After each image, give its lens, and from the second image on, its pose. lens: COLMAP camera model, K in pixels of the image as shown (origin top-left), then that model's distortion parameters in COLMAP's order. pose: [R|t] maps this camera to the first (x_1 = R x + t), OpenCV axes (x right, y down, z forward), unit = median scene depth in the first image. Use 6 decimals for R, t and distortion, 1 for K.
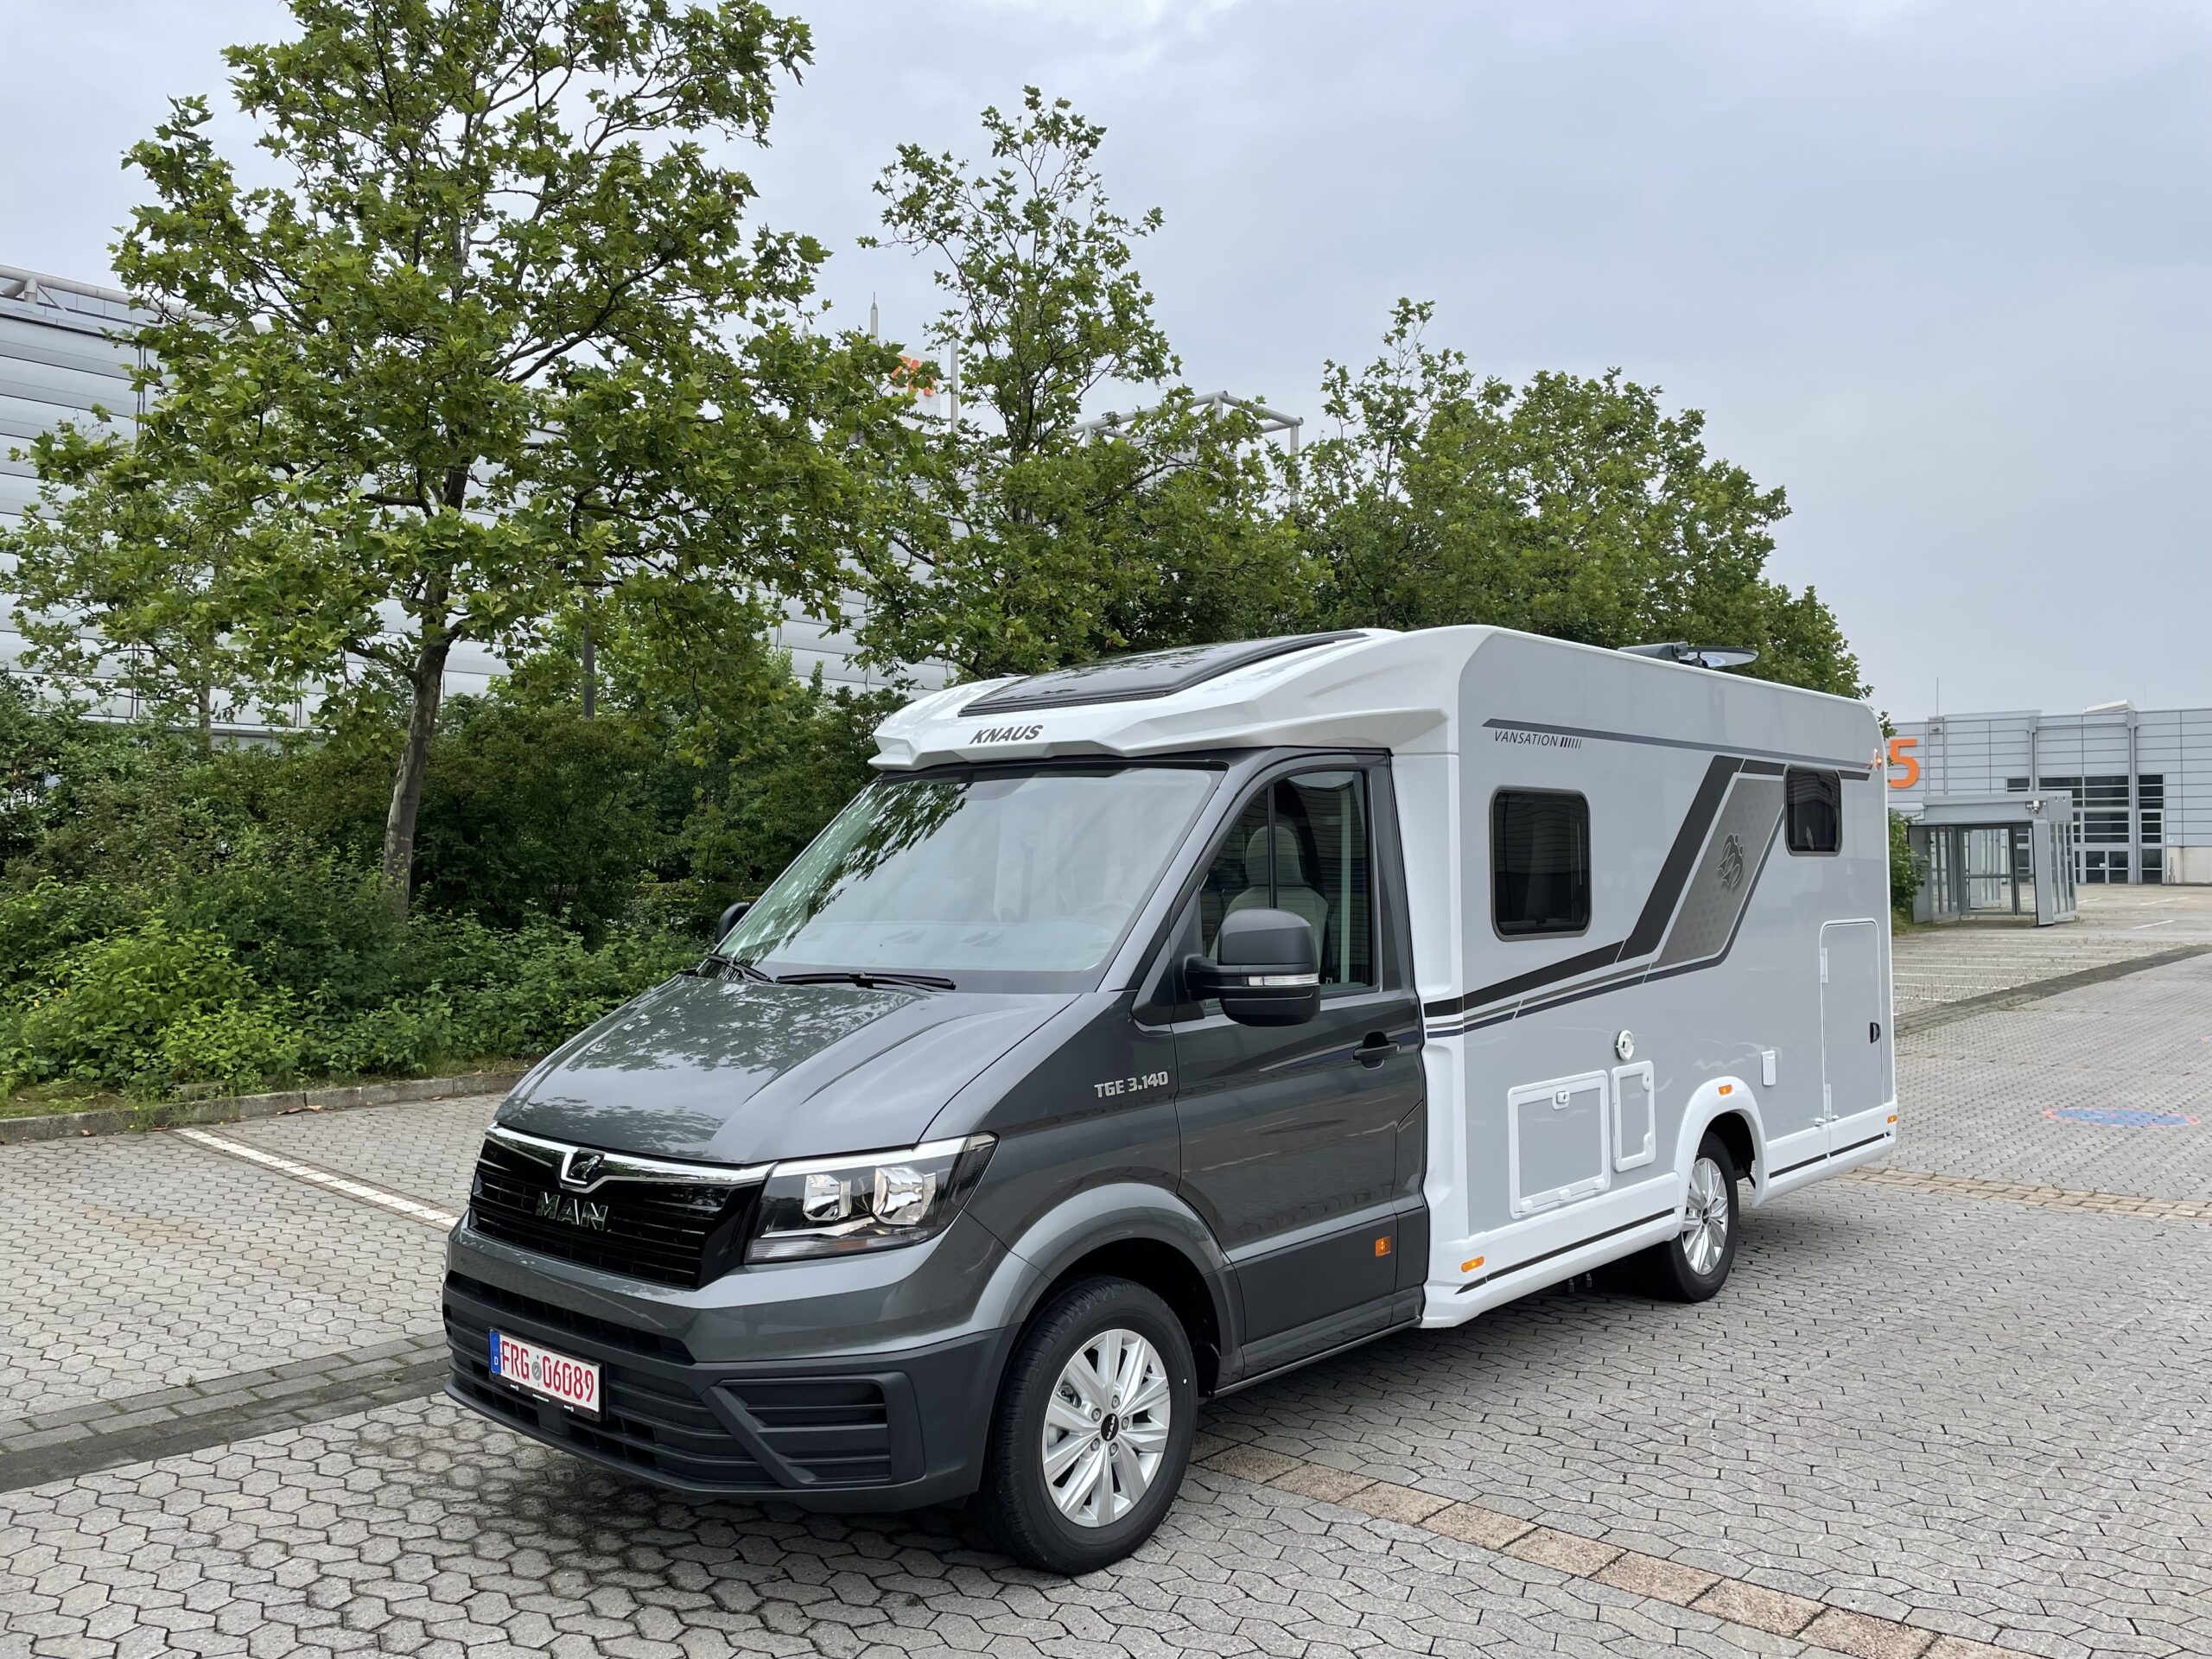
lens RADIAL K [[1662.2, 0, 1106.0], [0, 1662.2, 829.5], [0, 0, 1]] dist [0.105629, -0.130189]
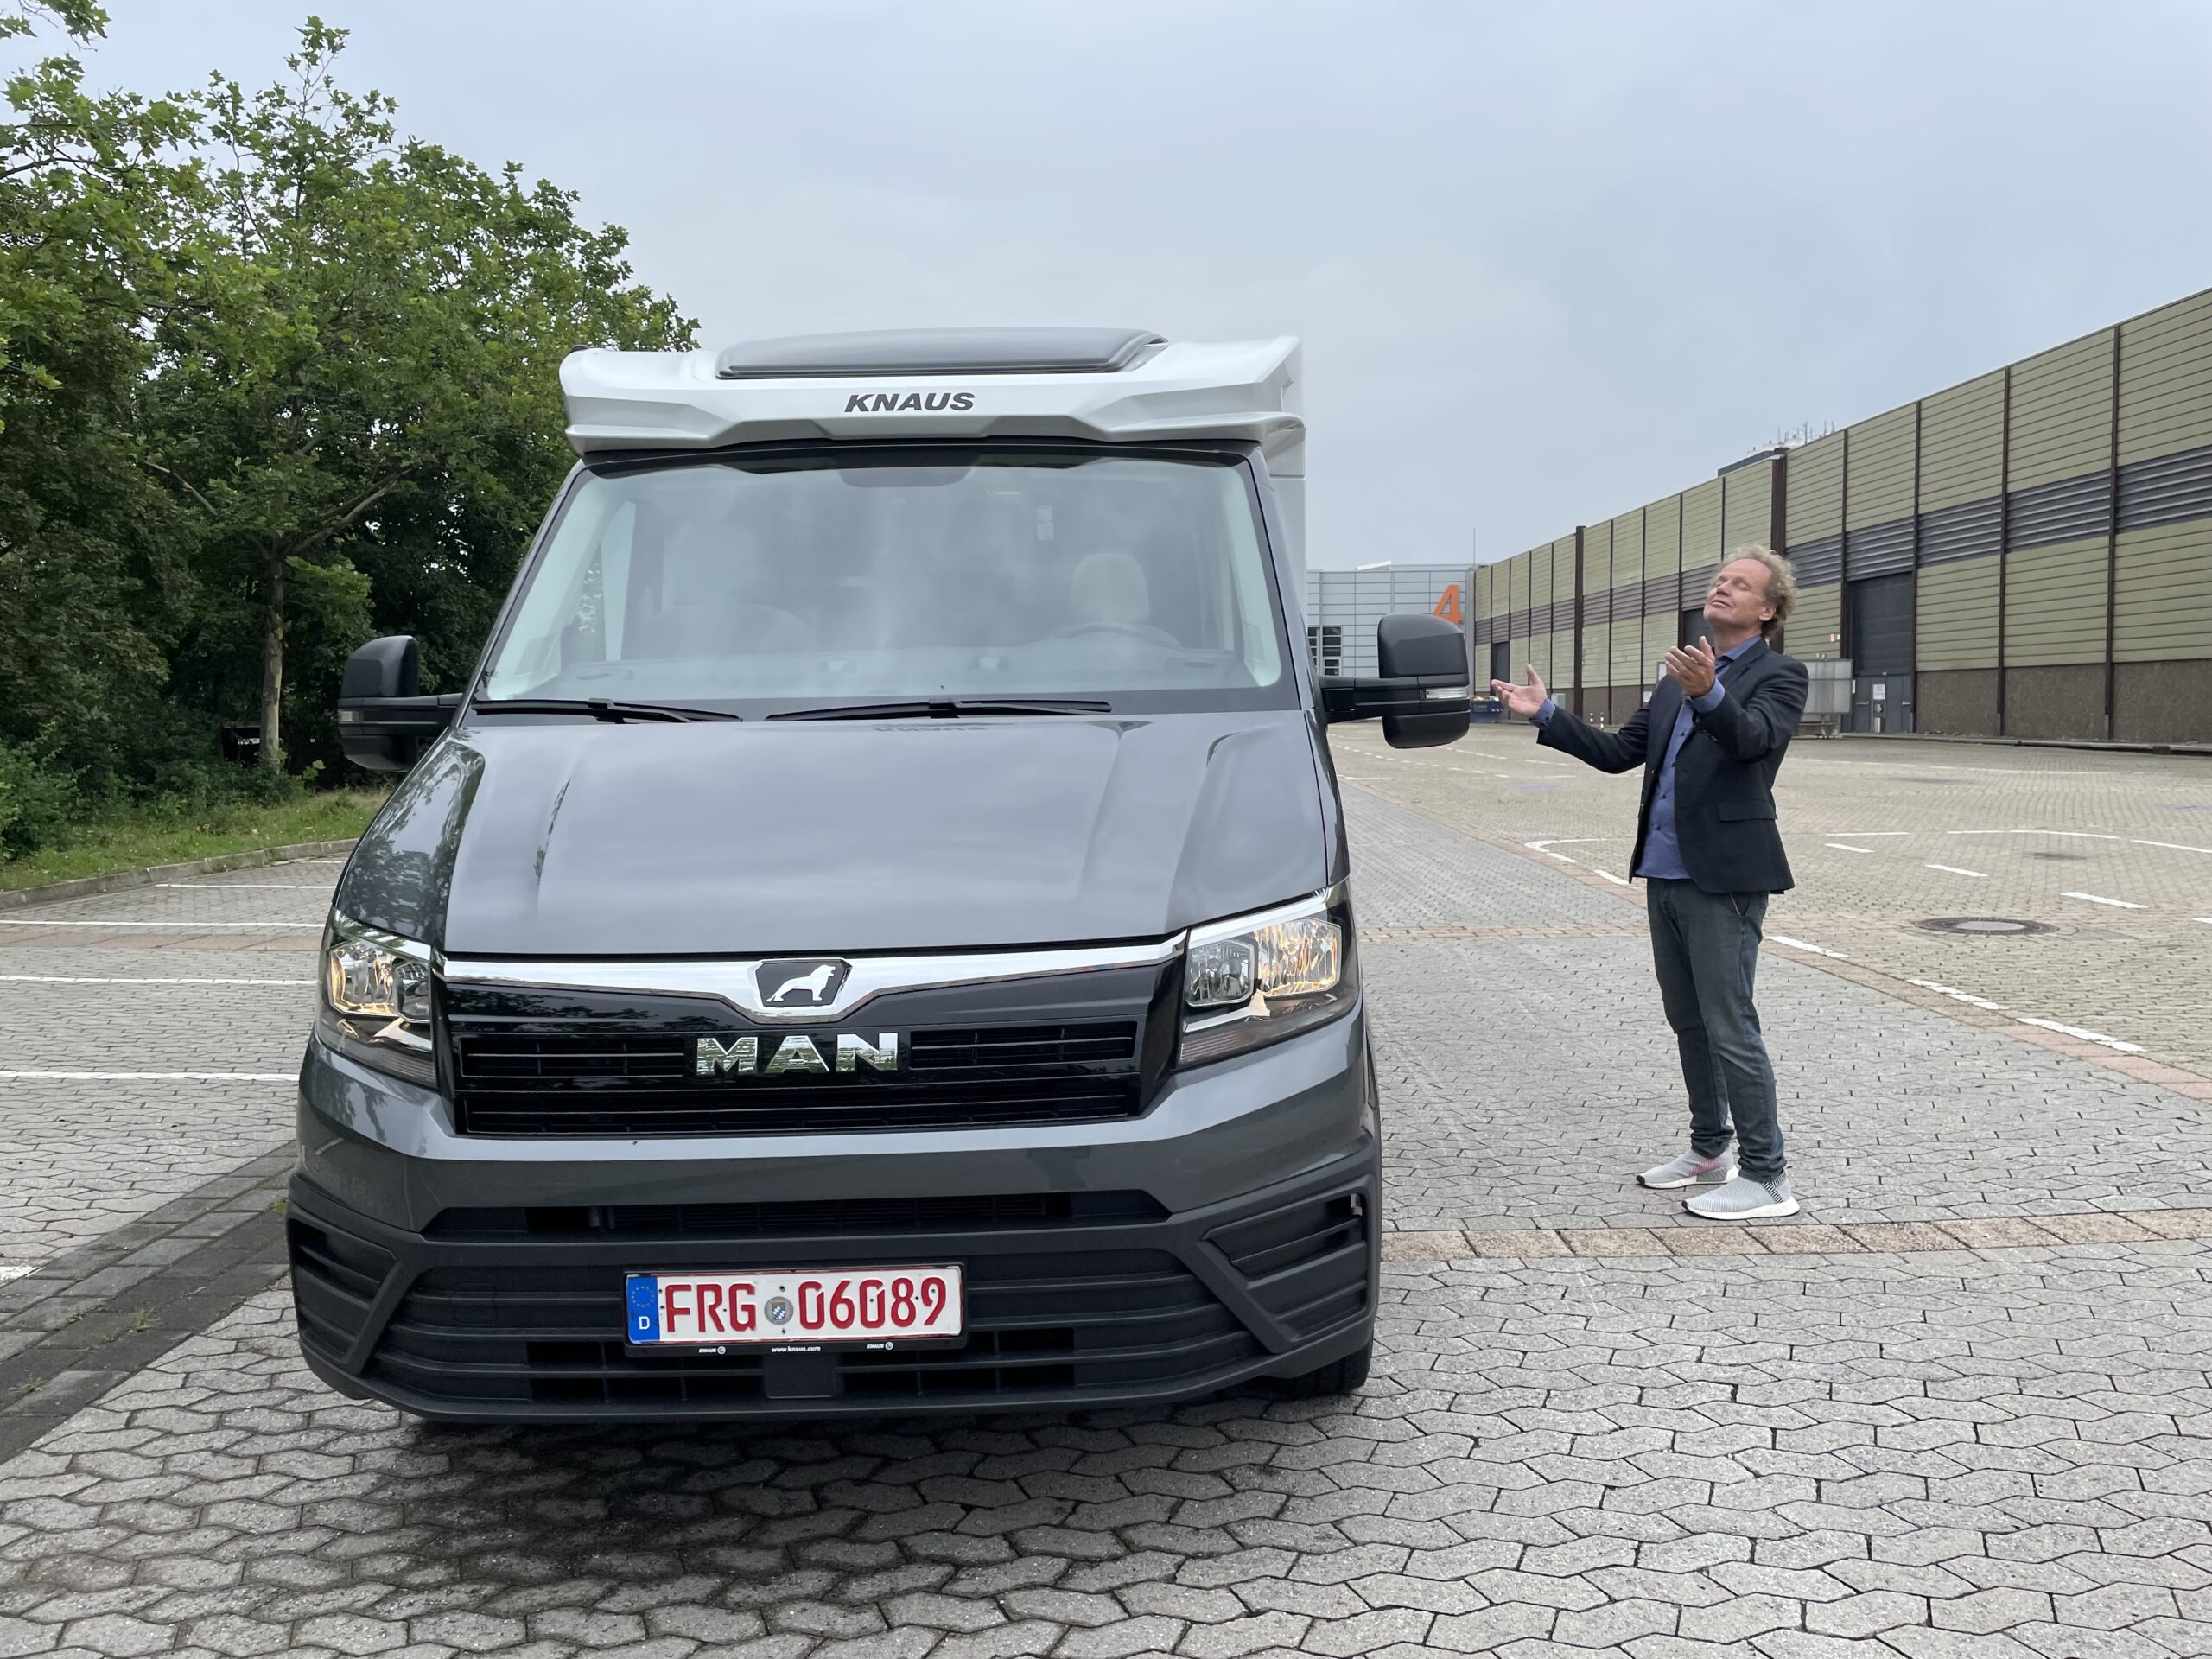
lens RADIAL K [[1662.2, 0, 1106.0], [0, 1662.2, 829.5], [0, 0, 1]] dist [0.105629, -0.130189]
pose [[0.746960, -0.055062, 0.662585, -0.607522], [-0.001752, 0.996398, 0.084777, 0.085003], [-0.664867, -0.064486, 0.744173, 0.440567]]
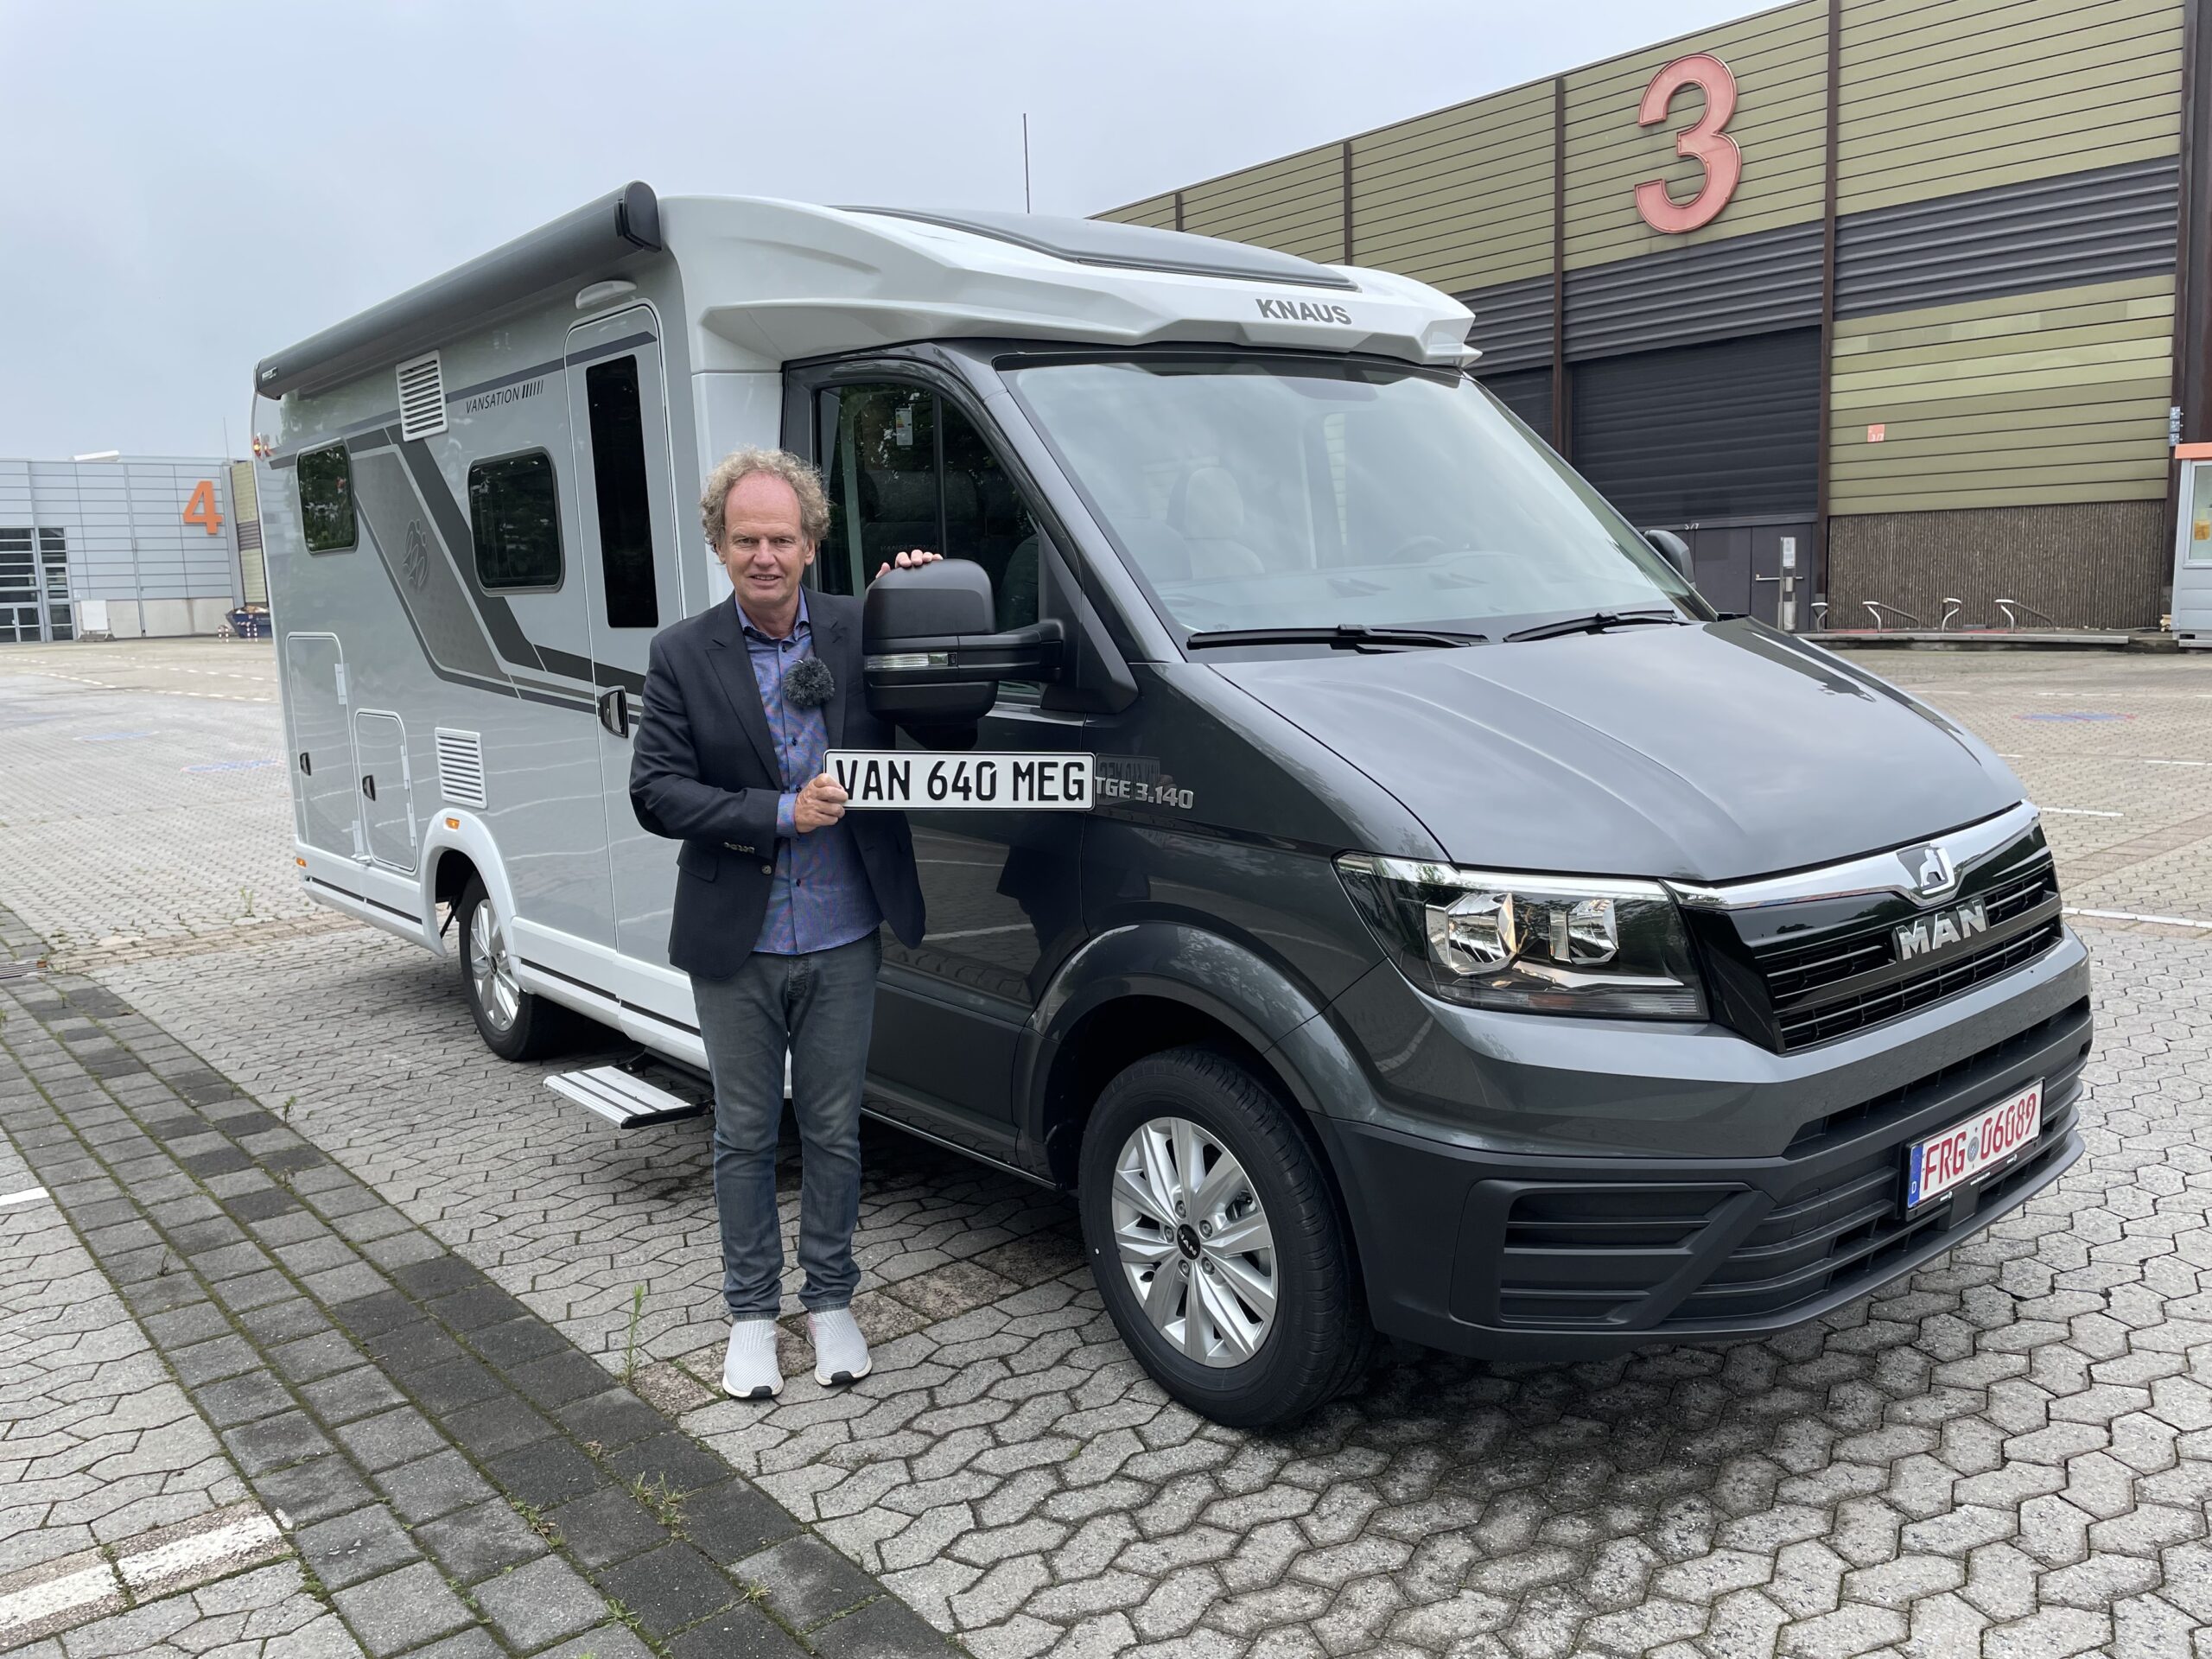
lens RADIAL K [[1662.2, 0, 1106.0], [0, 1662.2, 829.5], [0, 0, 1]] dist [0.105629, -0.130189]
pose [[0.143221, -0.146311, 0.978816, -1.001056], [0.019043, 0.989236, 0.145083, 0.071845], [-0.989507, -0.002139, 0.144466, 1.179133]]
